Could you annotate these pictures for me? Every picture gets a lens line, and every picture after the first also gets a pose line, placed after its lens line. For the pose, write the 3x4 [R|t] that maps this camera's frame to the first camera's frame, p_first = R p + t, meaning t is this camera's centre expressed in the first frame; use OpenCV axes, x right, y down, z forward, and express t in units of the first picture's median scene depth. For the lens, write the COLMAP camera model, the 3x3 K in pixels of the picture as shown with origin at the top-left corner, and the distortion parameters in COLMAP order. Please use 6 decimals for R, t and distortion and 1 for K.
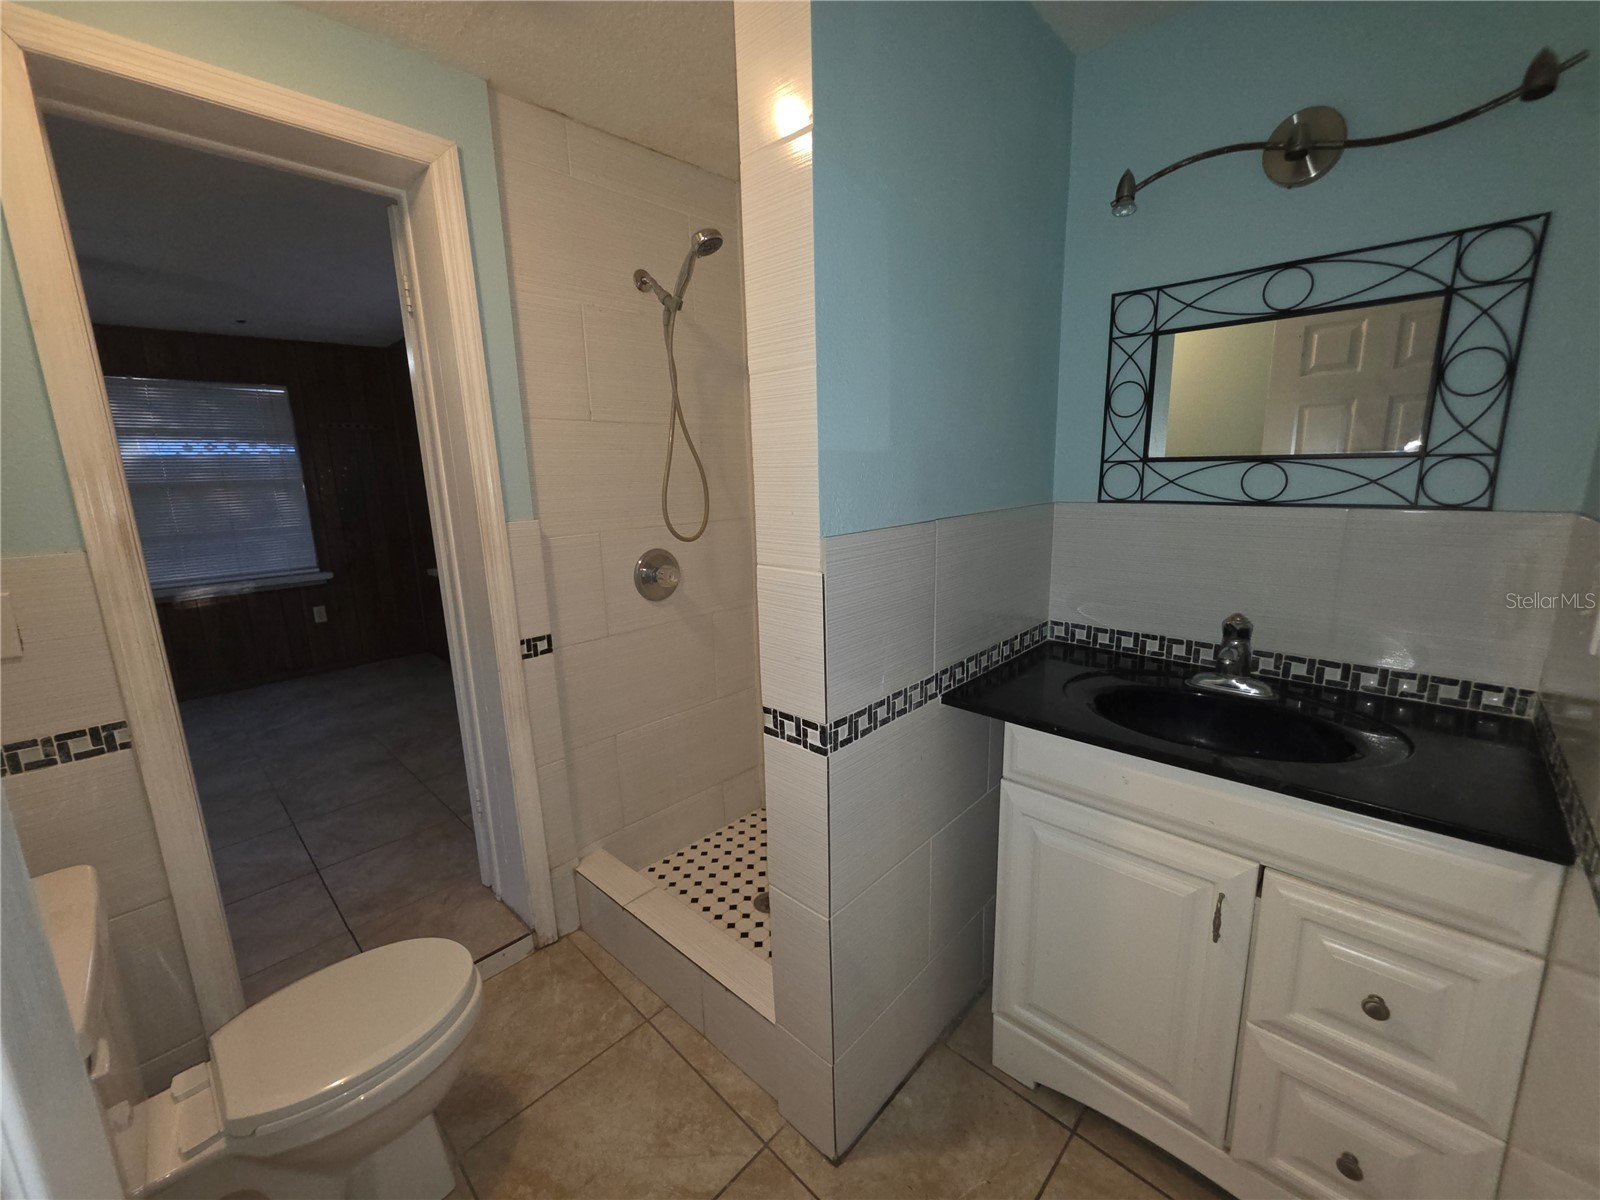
lens RADIAL K [[645.8, 0, 795.3], [0, 645.8, 595.0], [0, 0, 1]] dist [0.002463, -0.000486]
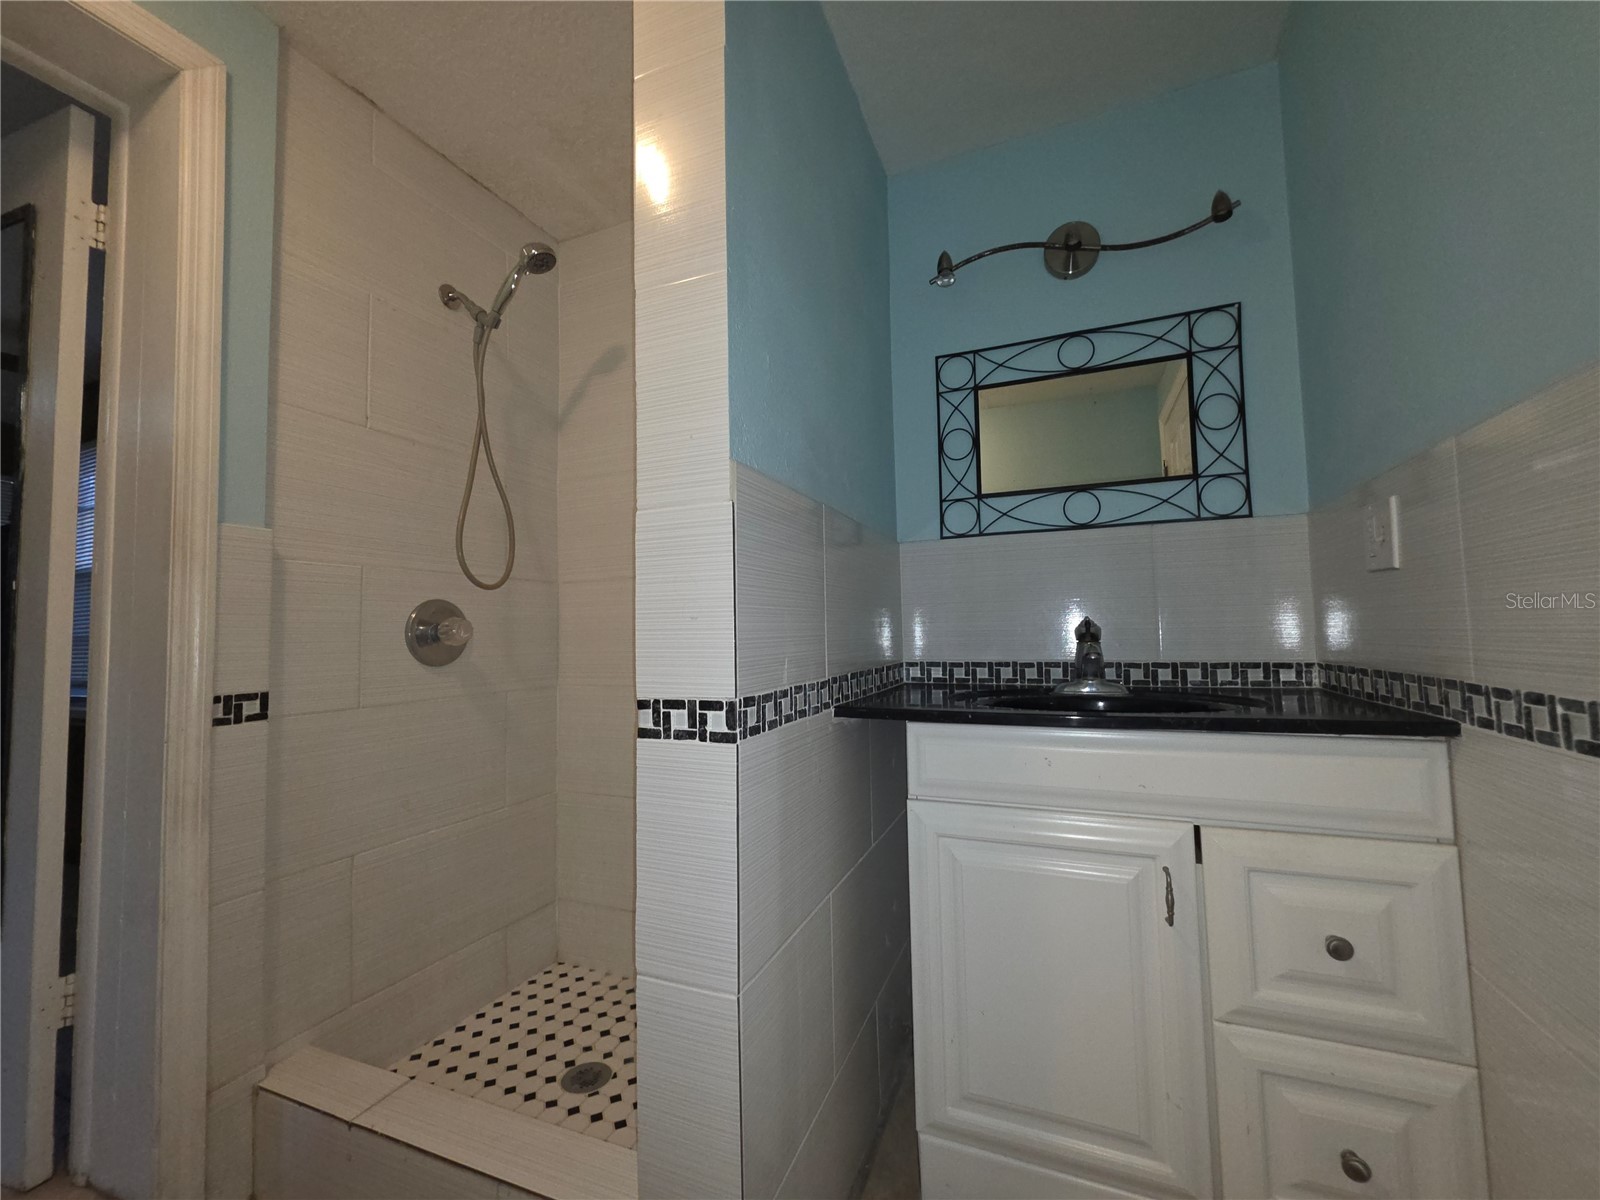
lens RADIAL K [[645.8, 0, 794.5], [0, 645.8, 602.2], [0, 0, 1]] dist [0.002463, -0.000486]
pose [[0.935018, 0.032133, 0.353142, -0.119388], [0.061858, 0.965835, -0.251666, 0.212003], [-0.349164, 0.257157, 0.901086, 0.185819]]
